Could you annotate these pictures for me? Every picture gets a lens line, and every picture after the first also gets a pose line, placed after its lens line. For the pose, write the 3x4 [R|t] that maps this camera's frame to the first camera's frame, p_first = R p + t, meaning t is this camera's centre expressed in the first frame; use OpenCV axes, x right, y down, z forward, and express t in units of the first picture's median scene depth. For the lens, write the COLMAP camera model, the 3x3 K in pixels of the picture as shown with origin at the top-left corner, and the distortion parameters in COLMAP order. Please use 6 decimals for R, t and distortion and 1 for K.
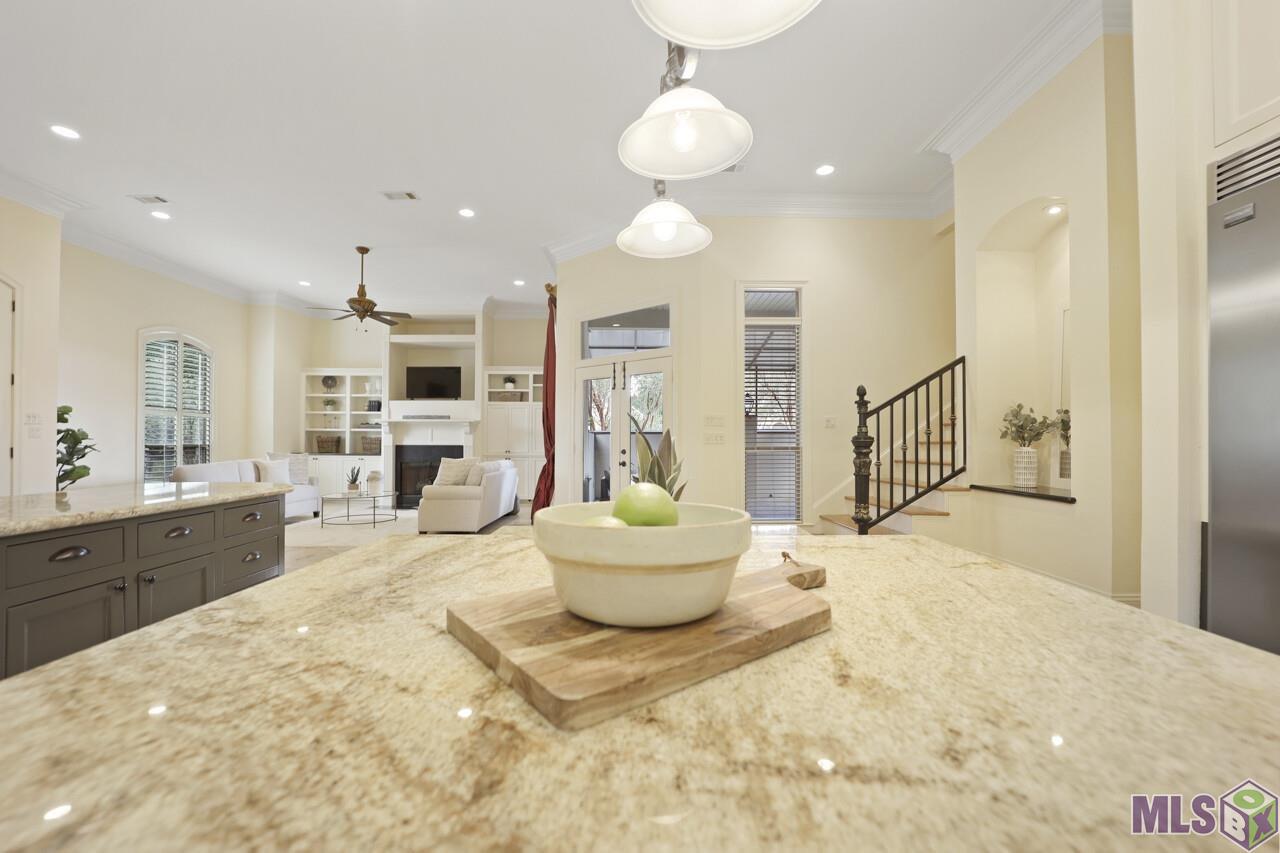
lens RADIAL K [[526.4, 0, 642.0], [0, 526.4, 434.4], [0, 0, 1]] dist [-0.018432, -0.000647]
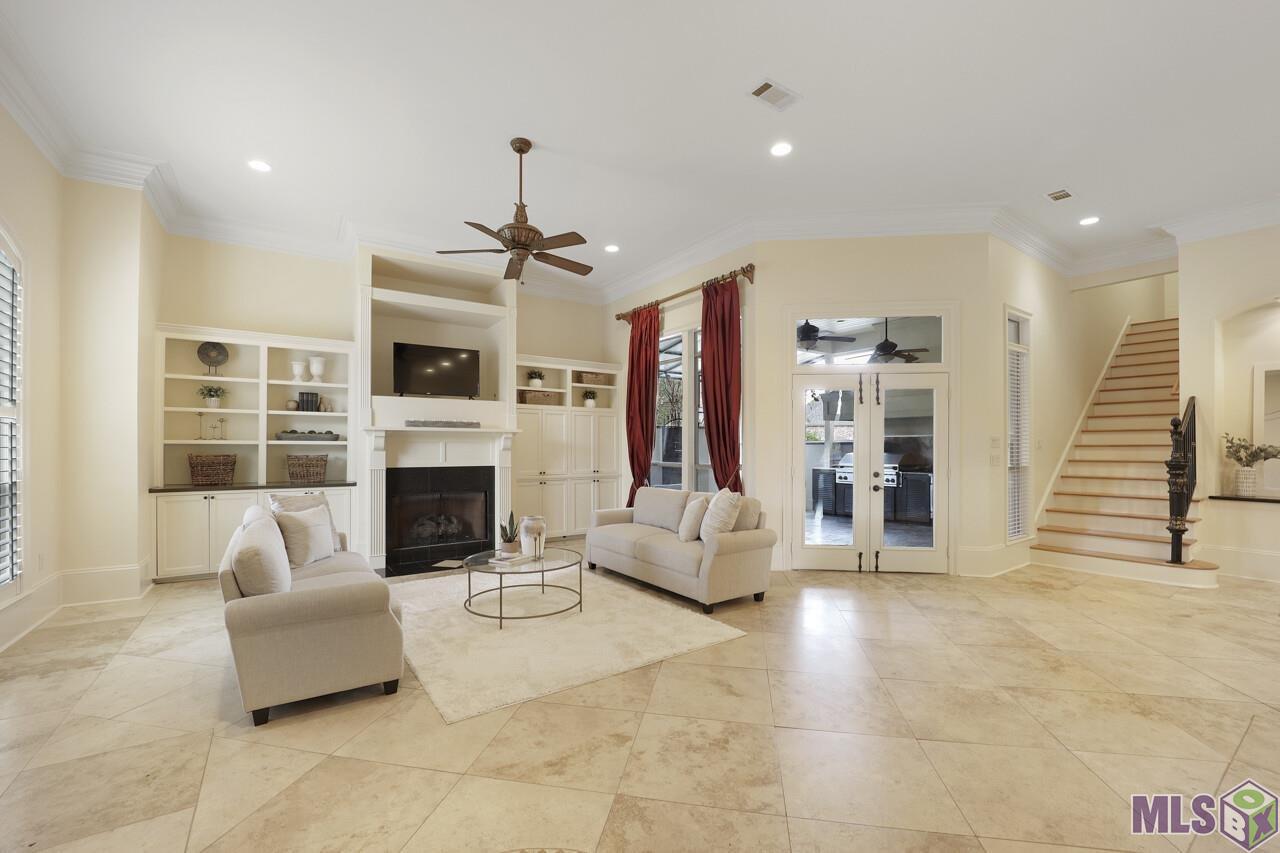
lens RADIAL K [[526.4, 0, 638.8], [0, 526.4, 438.0], [0, 0, 1]] dist [-0.018432, -0.000647]
pose [[0.829044, 0.006690, 0.559143, -0.755741], [-0.006997, 0.999974, -0.001590, -0.021681], [-0.559139, -0.002594, 0.829070, 0.429734]]
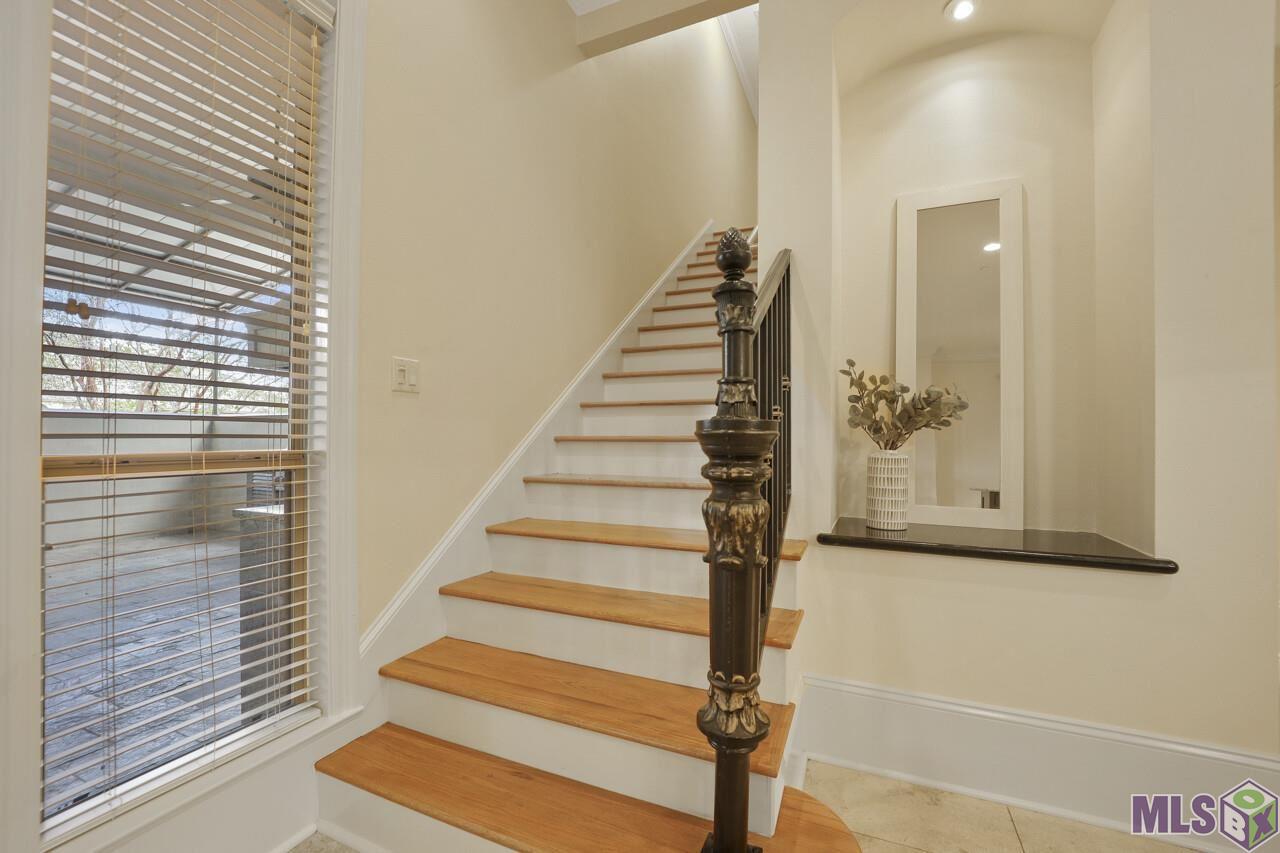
lens RADIAL K [[526.4, 0, 630.8], [0, 526.4, 426.7], [0, 0, 1]] dist [-0.018432, -0.000647]
pose [[0.419150, 0.017978, 0.907739, 0.086753], [-0.019948, 0.999745, -0.010590, 0.006985], [-0.907698, -0.013668, 0.419402, 0.563462]]
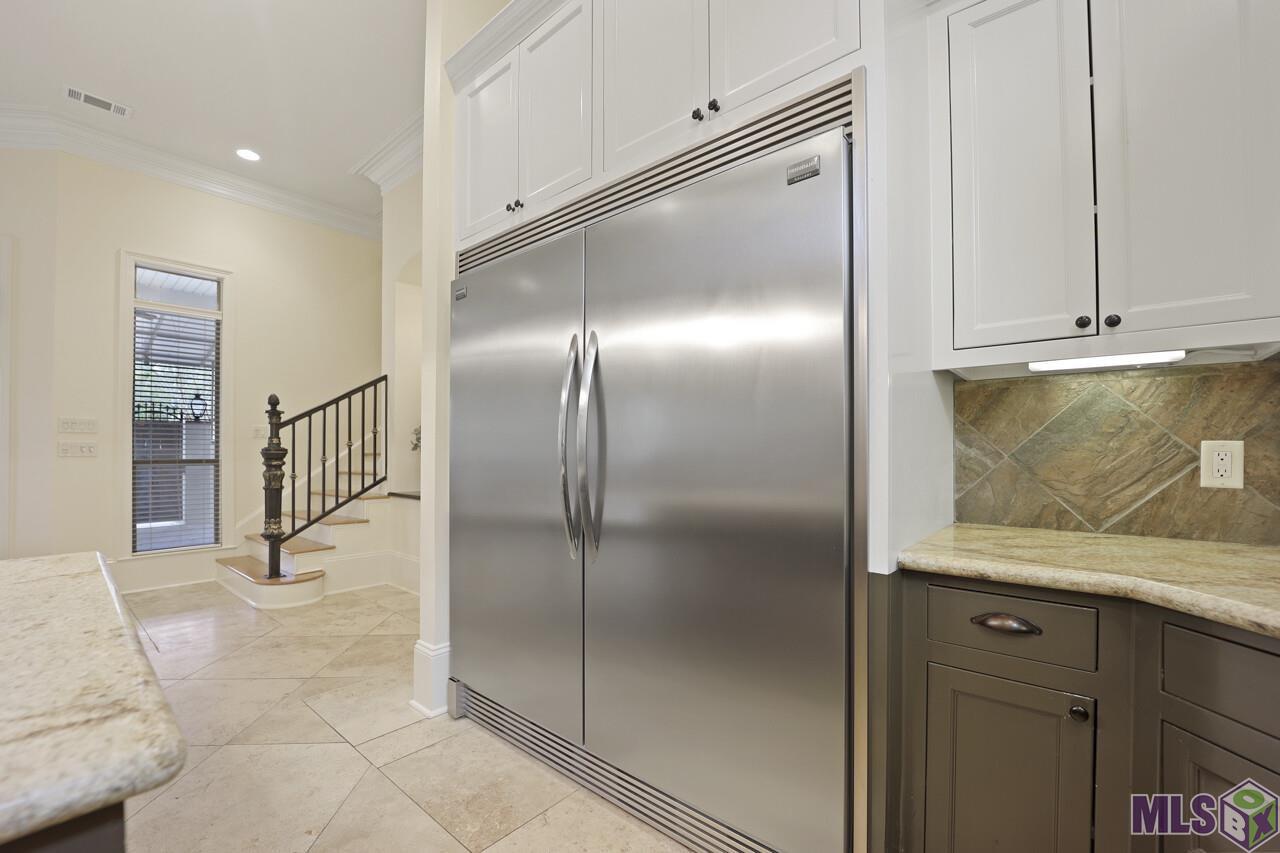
lens RADIAL K [[526.4, 0, 623.9], [0, 526.4, 445.4], [0, 0, 1]] dist [-0.018432, -0.000647]
pose [[0.666780, 0.007641, 0.745215, 0.082725], [-0.007743, 0.999964, -0.003325, -0.001356], [-0.745214, -0.003553, 0.666815, -0.063618]]
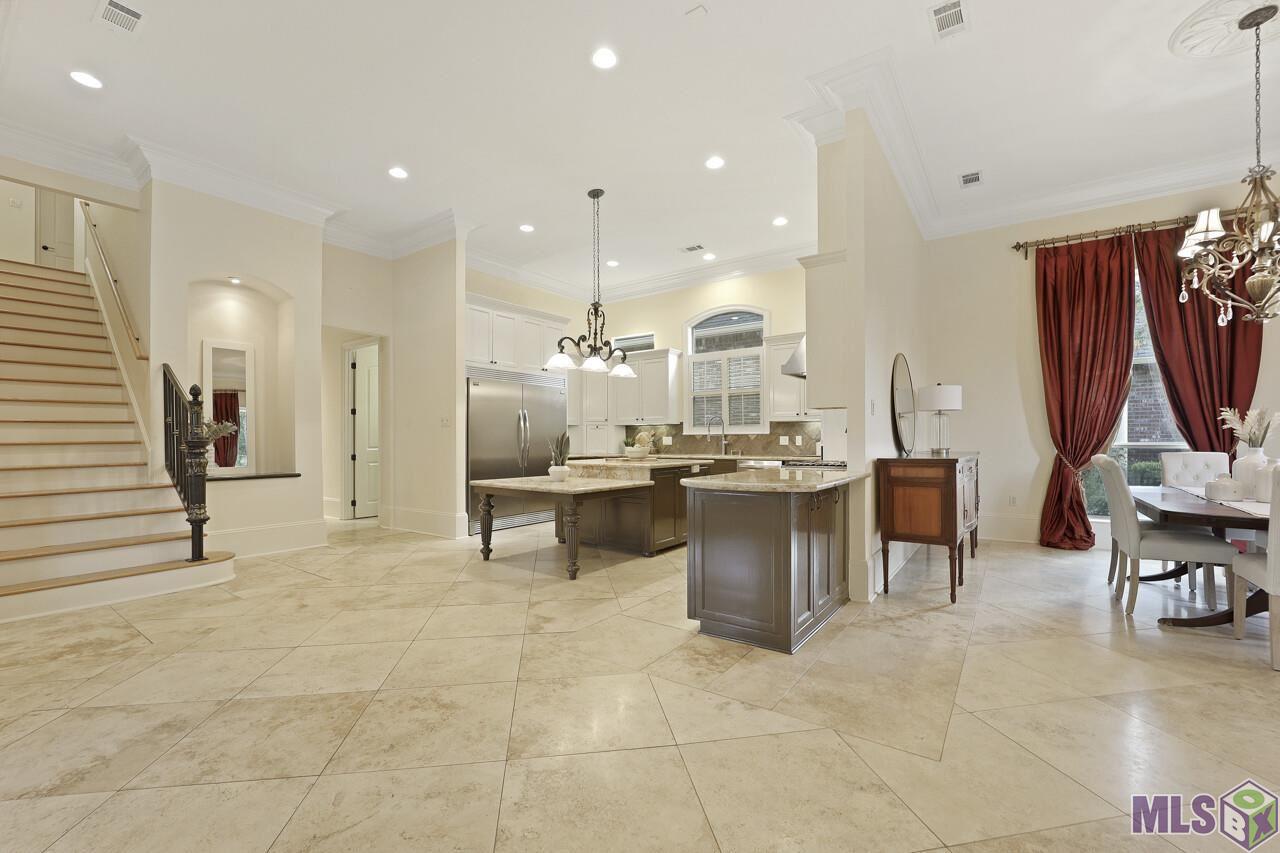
lens RADIAL K [[526.4, 0, 636.4], [0, 526.4, 436.3], [0, 0, 1]] dist [-0.018432, -0.000647]
pose [[-0.805165, 0.005053, 0.593029, -0.502976], [-0.005260, 0.999864, -0.015661, 0.008982], [-0.593027, -0.015729, -0.805029, 0.787454]]
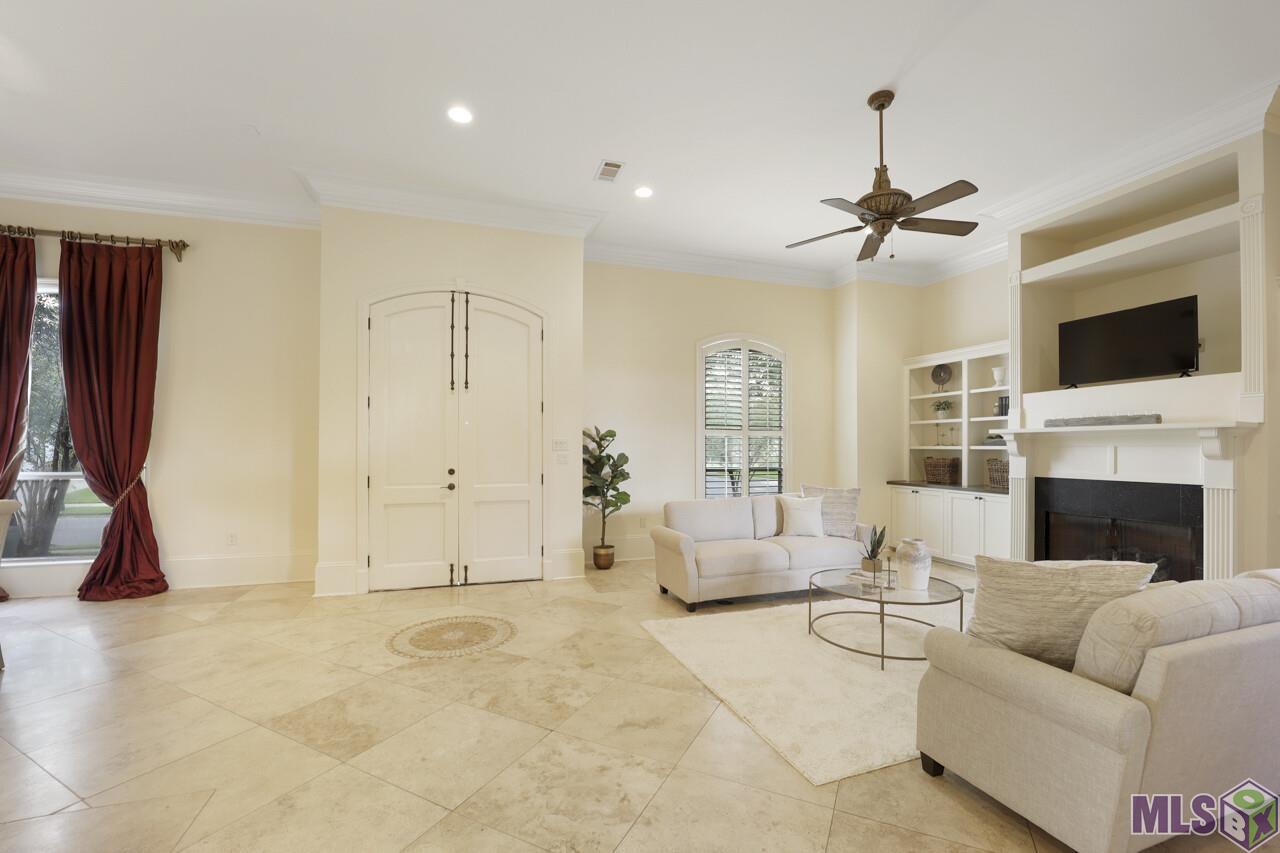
lens RADIAL K [[526.4, 0, 638.1], [0, 526.4, 446.9], [0, 0, 1]] dist [-0.018432, -0.000647]
pose [[0.308311, -0.005747, -0.951268, -0.130222], [0.011438, 0.999932, -0.002334, -0.017798], [0.951217, -0.010161, 0.308355, 0.617825]]
